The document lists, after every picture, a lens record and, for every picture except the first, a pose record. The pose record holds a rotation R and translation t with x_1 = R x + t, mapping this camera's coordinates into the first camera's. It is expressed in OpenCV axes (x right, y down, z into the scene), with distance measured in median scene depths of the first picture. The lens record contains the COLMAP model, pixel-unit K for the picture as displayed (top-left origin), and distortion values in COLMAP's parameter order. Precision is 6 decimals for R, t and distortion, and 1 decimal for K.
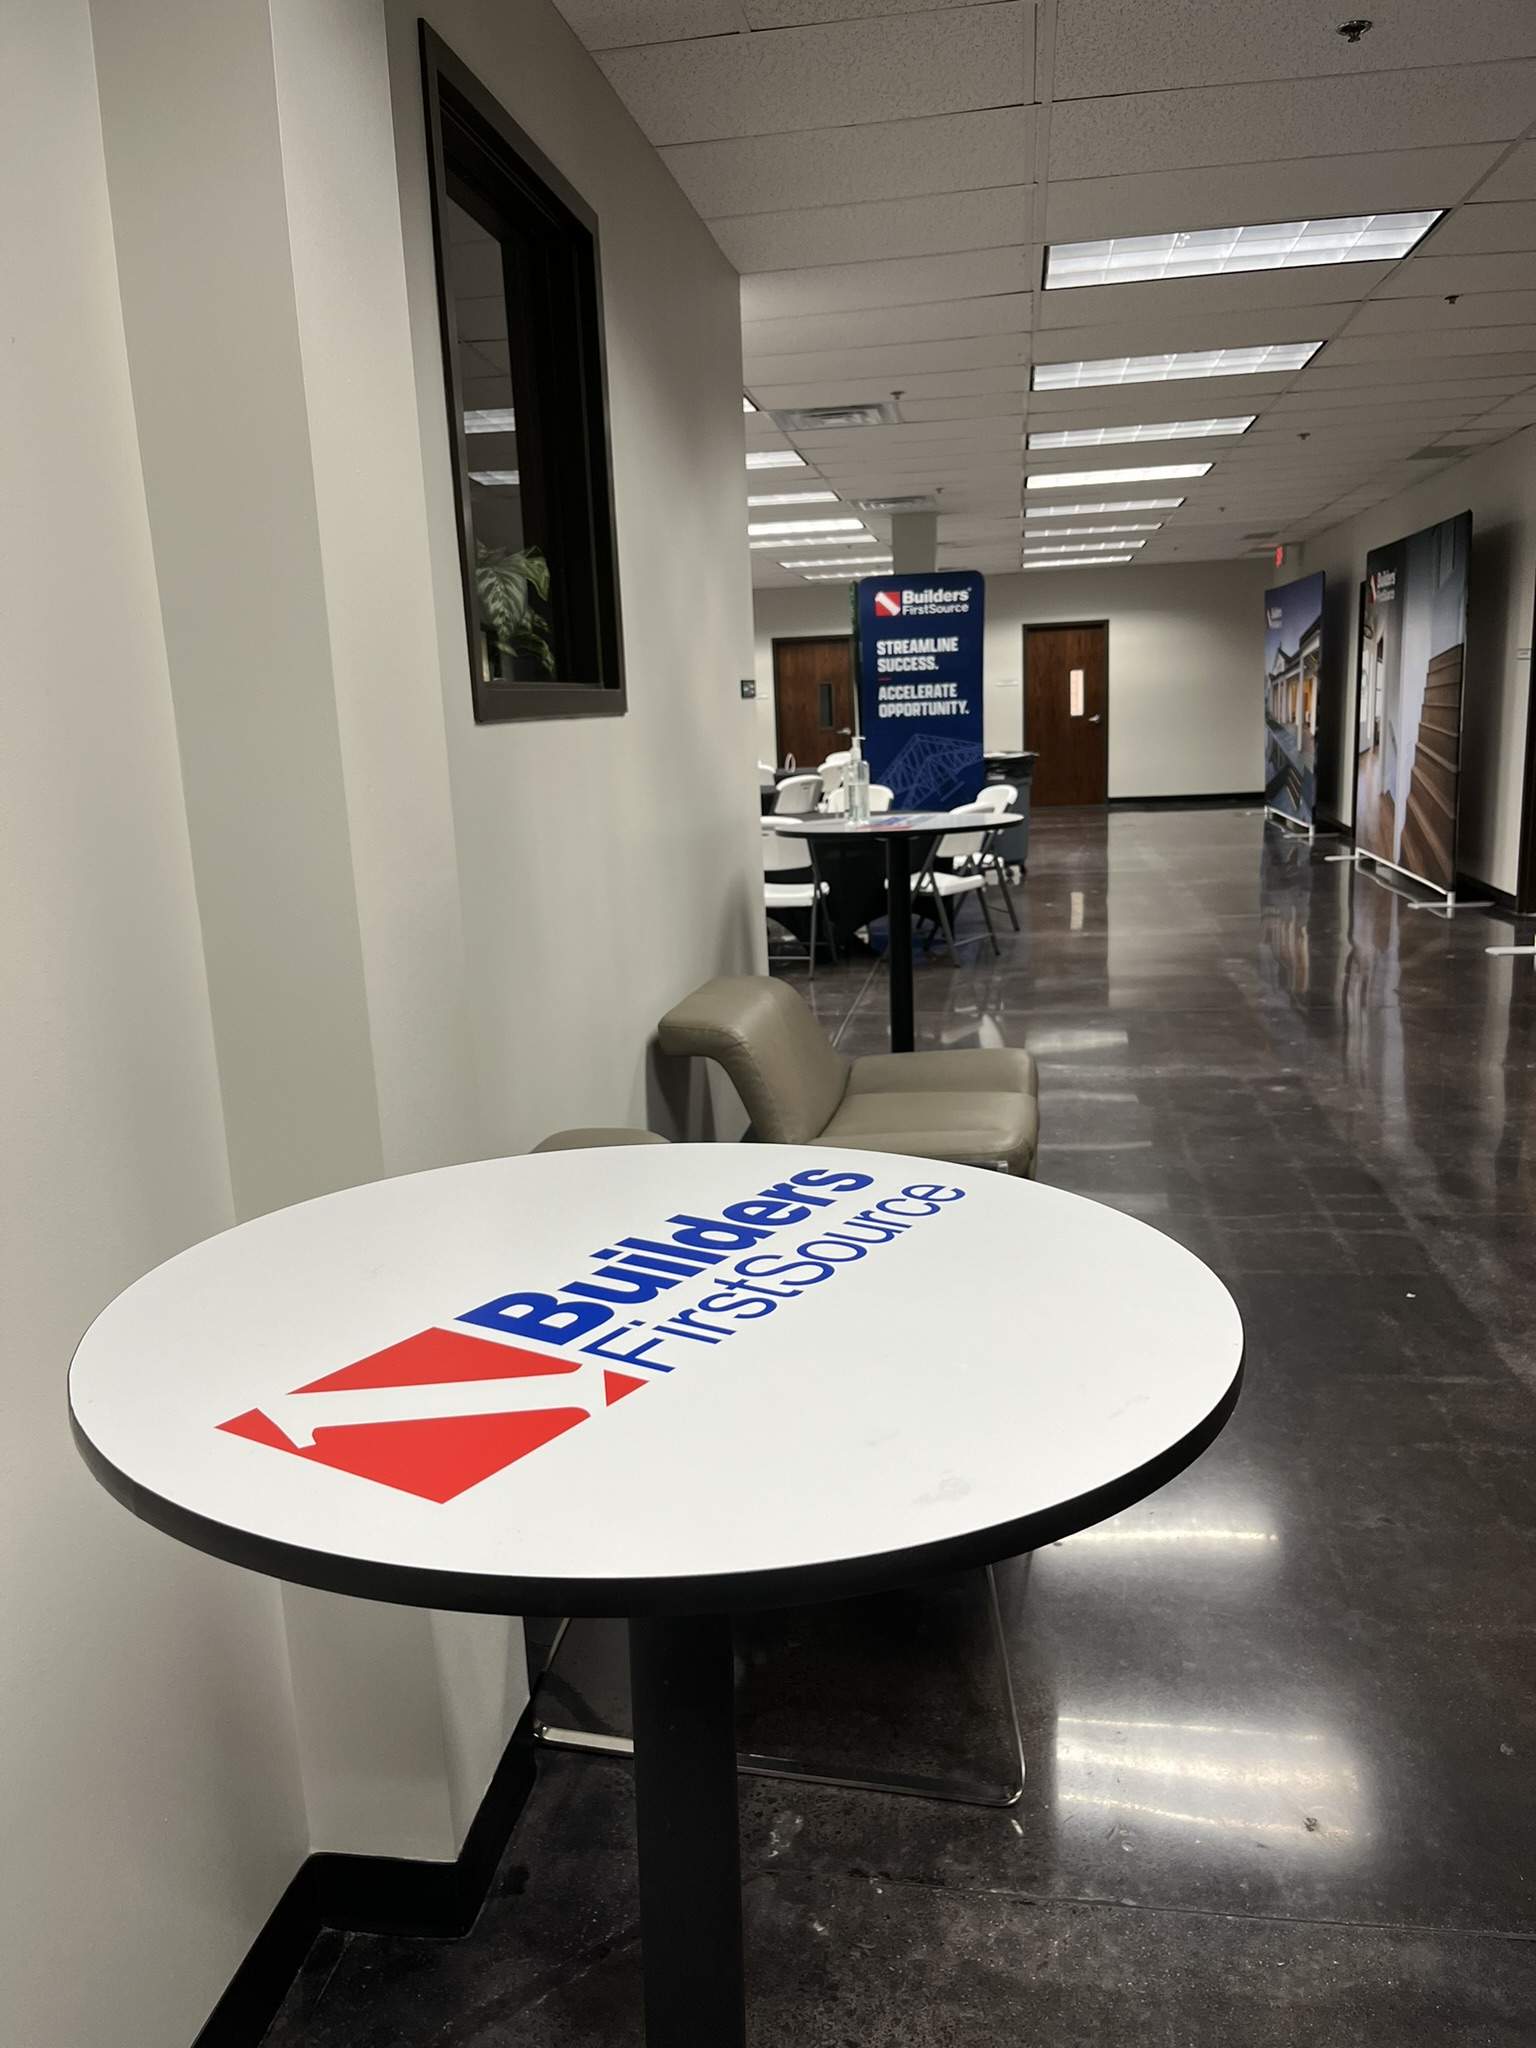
lens RADIAL K [[1529.3, 0, 768.0], [0, 1529.3, 1024.0], [0, 0, 1]] dist [0.007964, -0.002490]
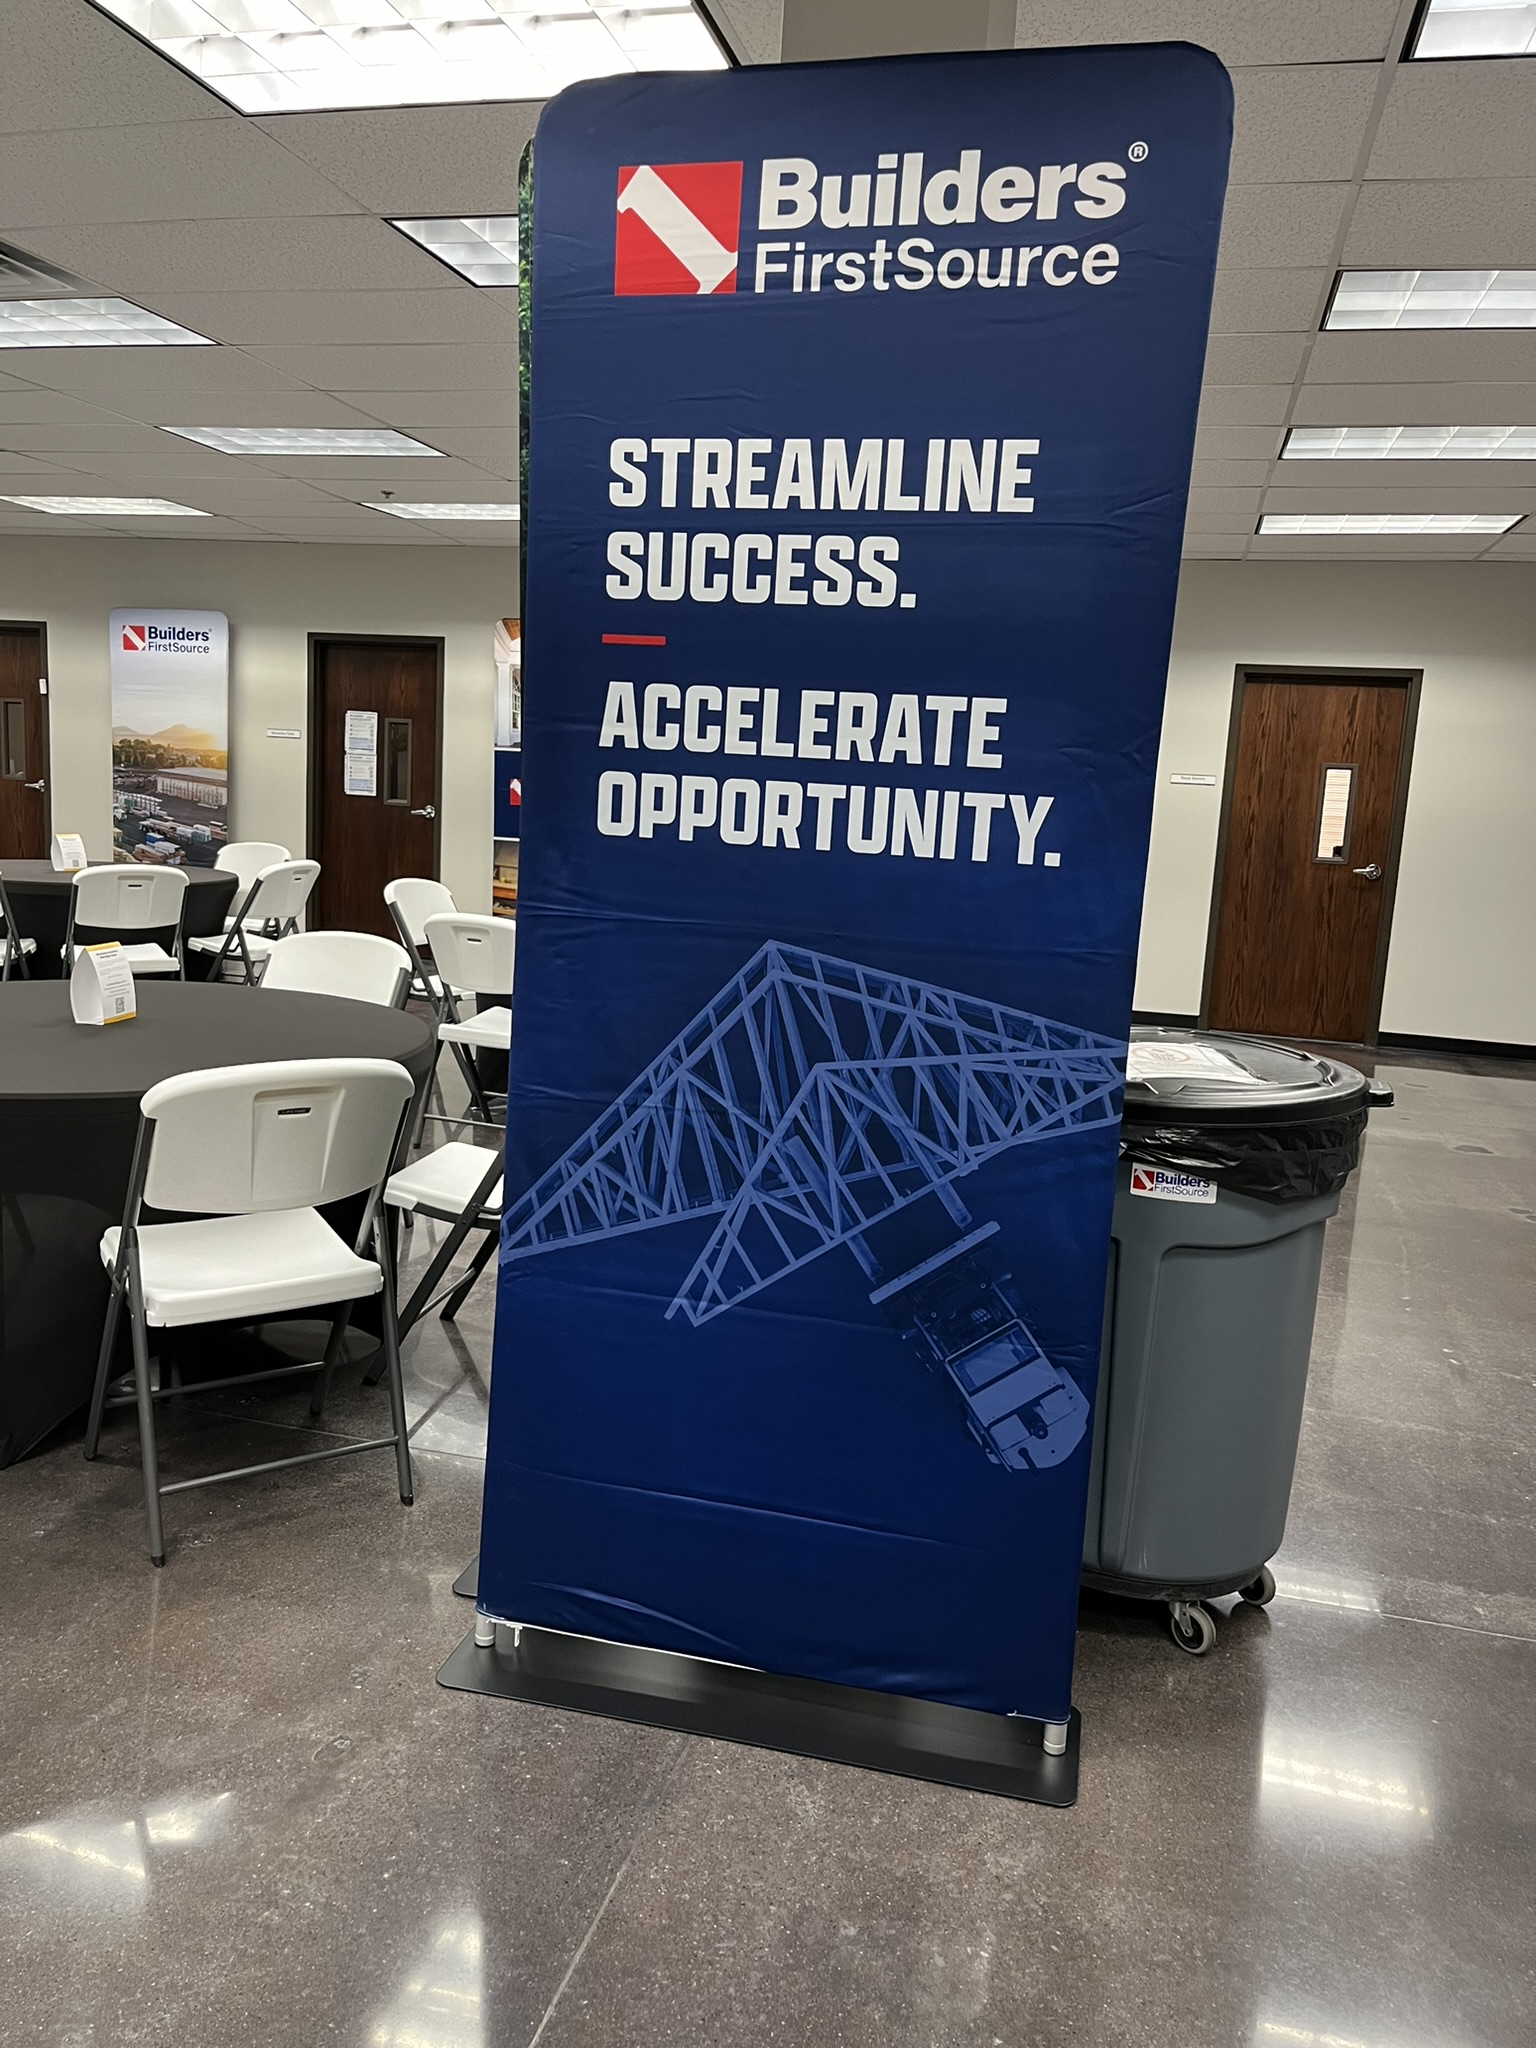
lens RADIAL K [[1529.3, 0, 768.0], [0, 1529.3, 1024.0], [0, 0, 1]] dist [0.007964, -0.002490]
pose [[0.990142, 0.114730, -0.080355, 0.113771], [-0.118670, 0.991863, -0.046092, -0.172295], [0.074413, 0.055174, 0.995700, 0.818292]]
